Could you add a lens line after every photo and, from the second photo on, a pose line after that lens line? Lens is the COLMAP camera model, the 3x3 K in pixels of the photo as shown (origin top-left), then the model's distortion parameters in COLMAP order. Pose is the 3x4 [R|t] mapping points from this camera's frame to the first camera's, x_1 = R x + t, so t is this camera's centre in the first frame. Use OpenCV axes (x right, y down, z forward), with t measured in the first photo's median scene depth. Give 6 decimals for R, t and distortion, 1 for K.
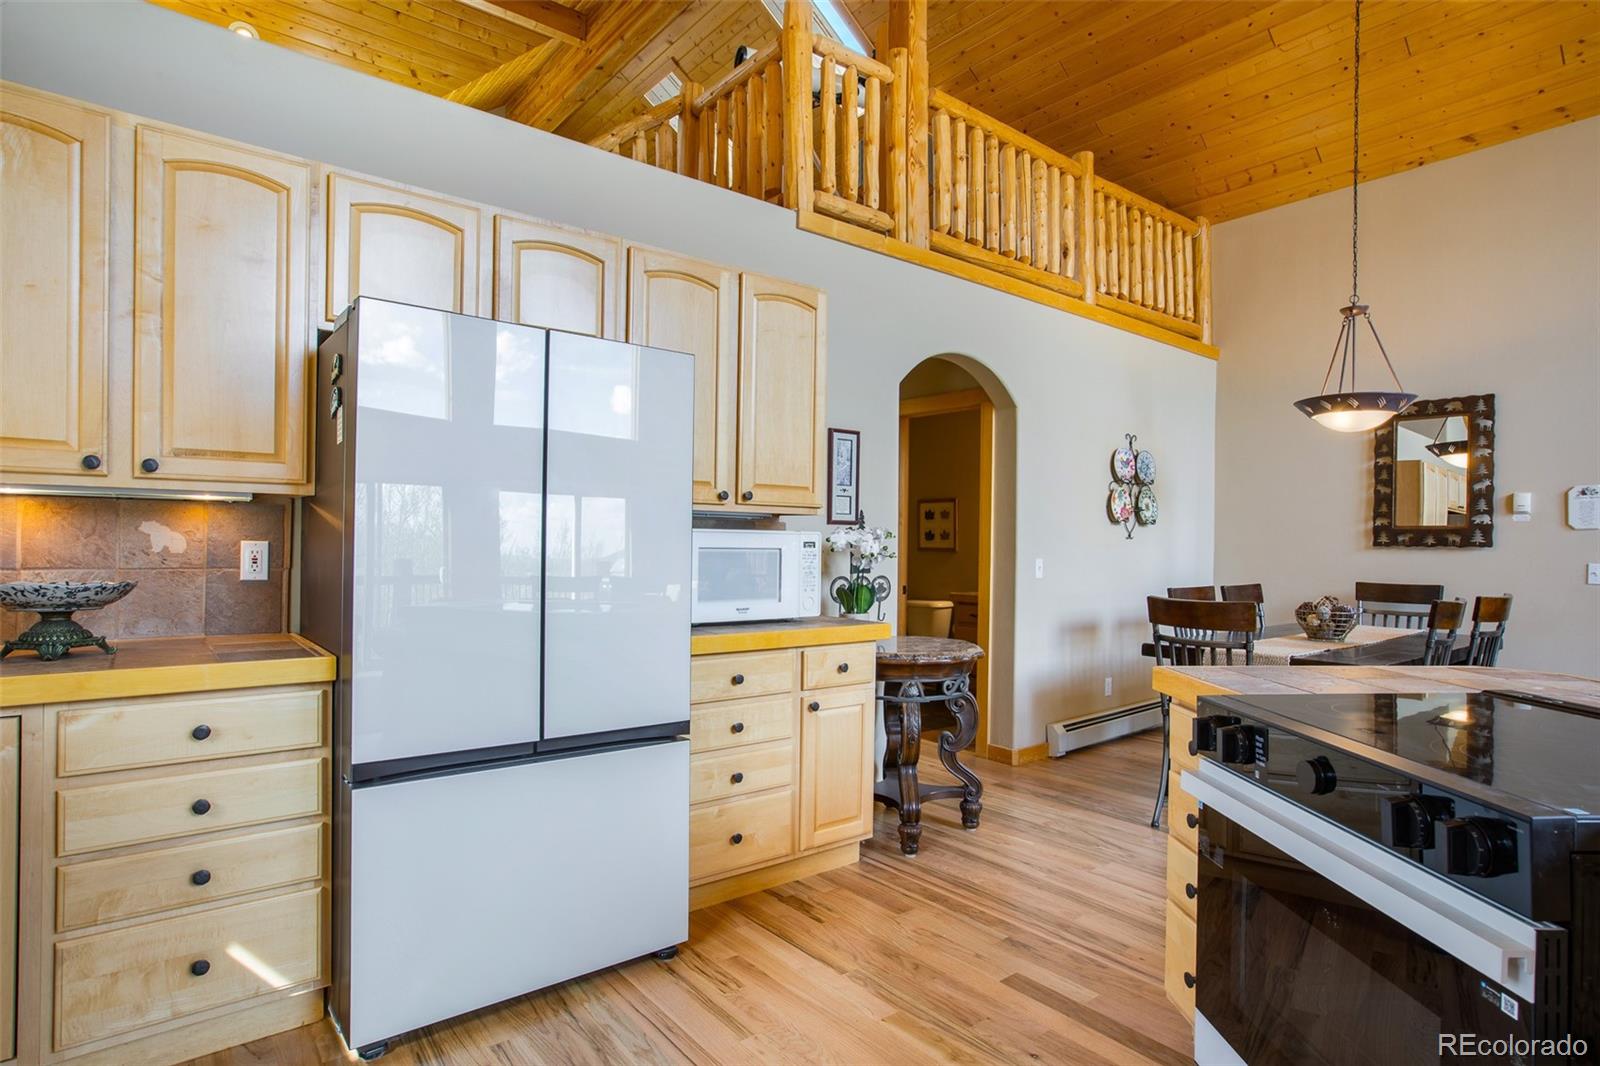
lens RADIAL K [[846.7, 0, 800.6], [0, 846.7, 550.7], [0, 0, 1]] dist [-0.057076, 0.038674]
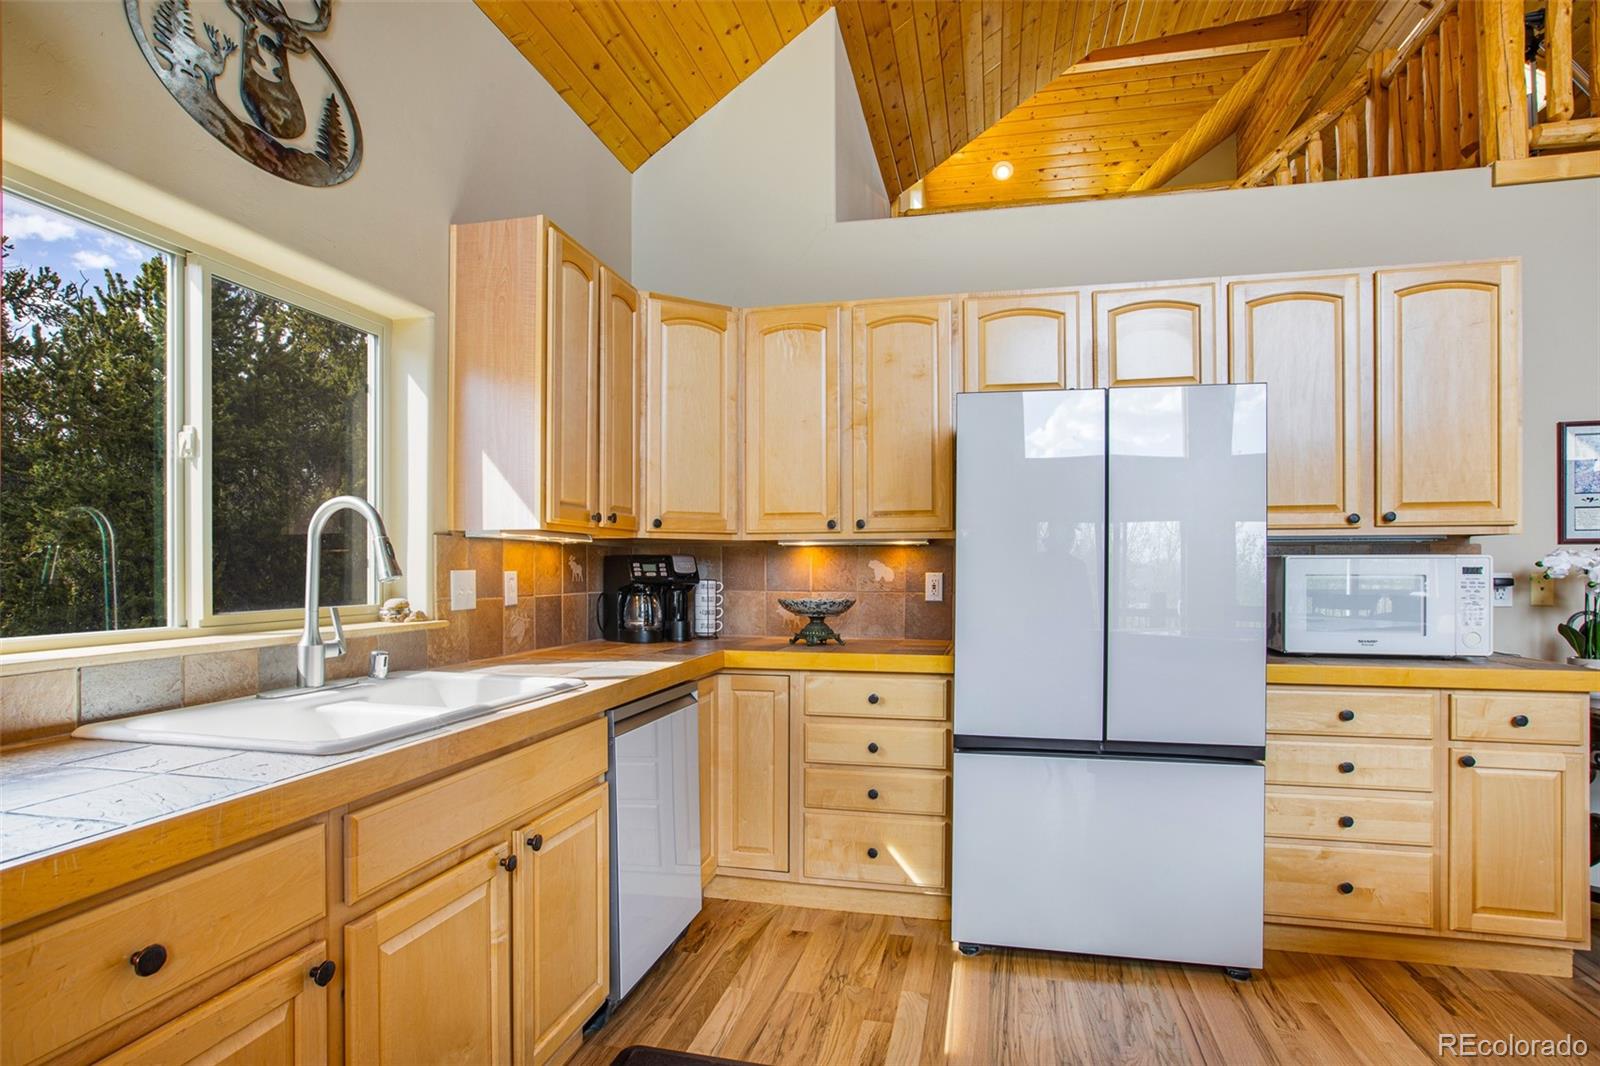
lens RADIAL K [[849.9, 0, 800.7], [0, 849.9, 564.1], [0, 0, 1]] dist [-0.060472, 0.039145]
pose [[0.619269, -0.018487, -0.784961, 0.262012], [0.001409, 0.999747, -0.022434, 0.004550], [0.785178, 0.012786, 0.619139, -0.042376]]
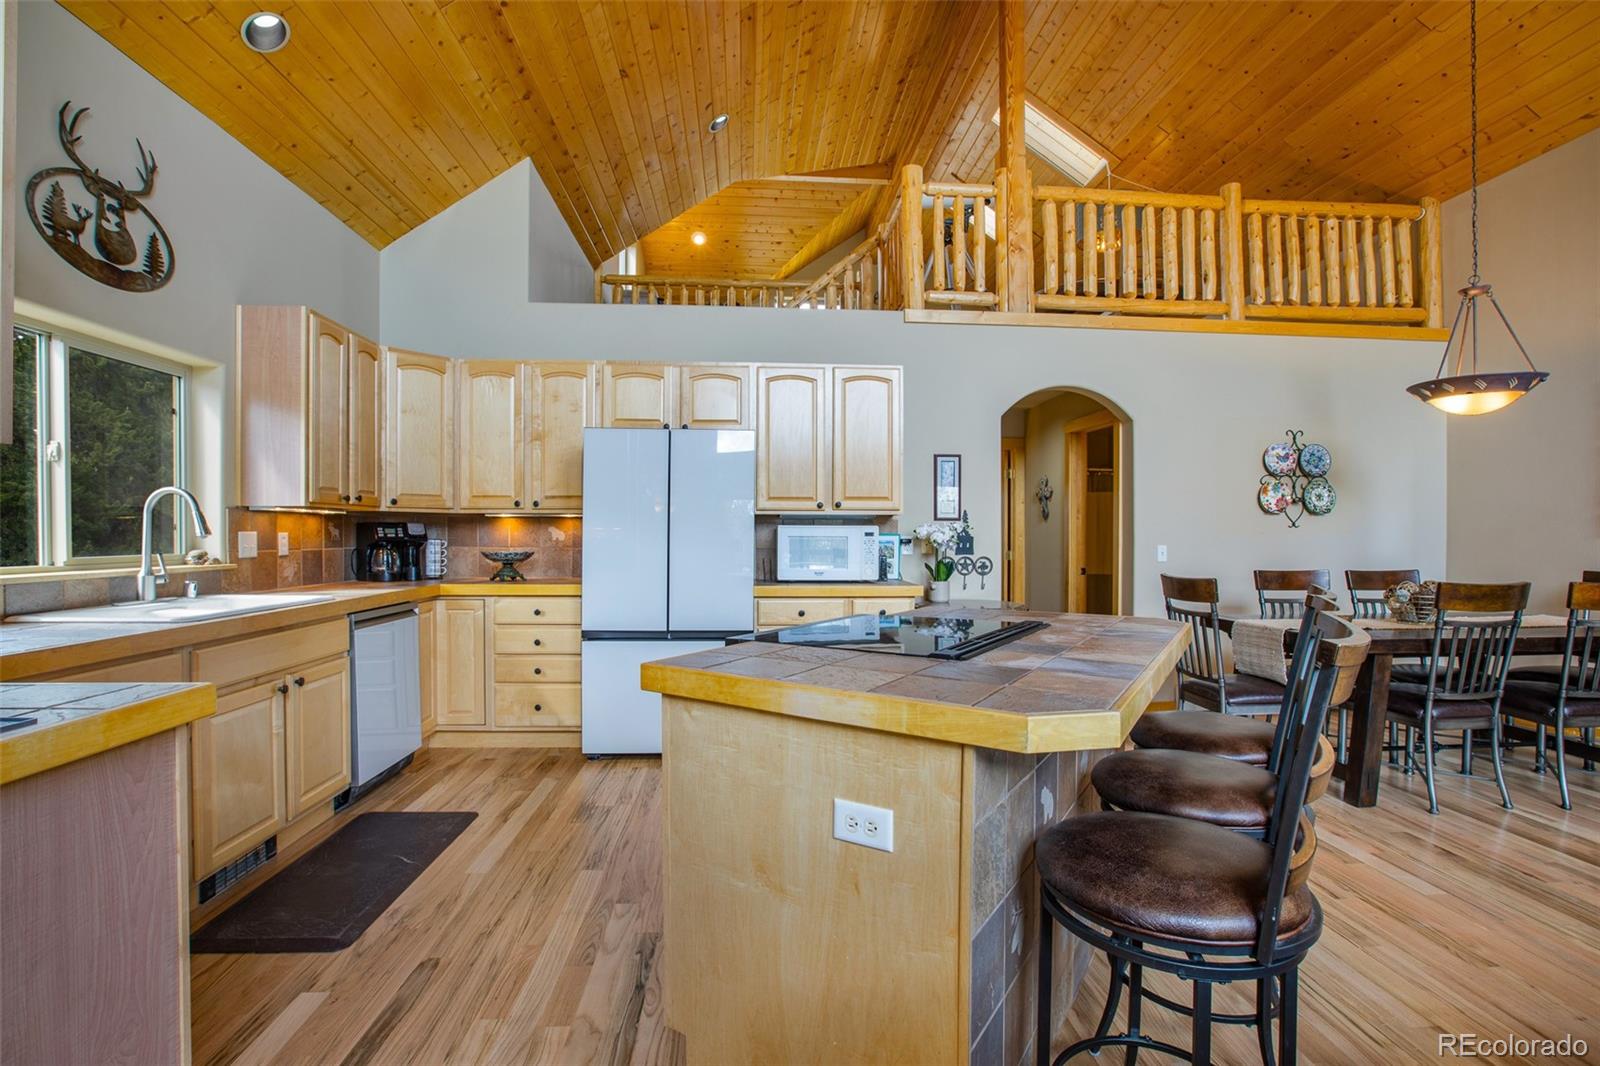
lens RADIAL K [[730.9, 0, 802.5], [0, 730.9, 542.8], [0, 0, 1]] dist [-0.049665, 0.017035]
pose [[0.823417, -0.004534, -0.567418, 0.725458], [0.002182, 0.999986, -0.004824, 0.015849], [0.567432, 0.002735, 0.823415, -0.208437]]
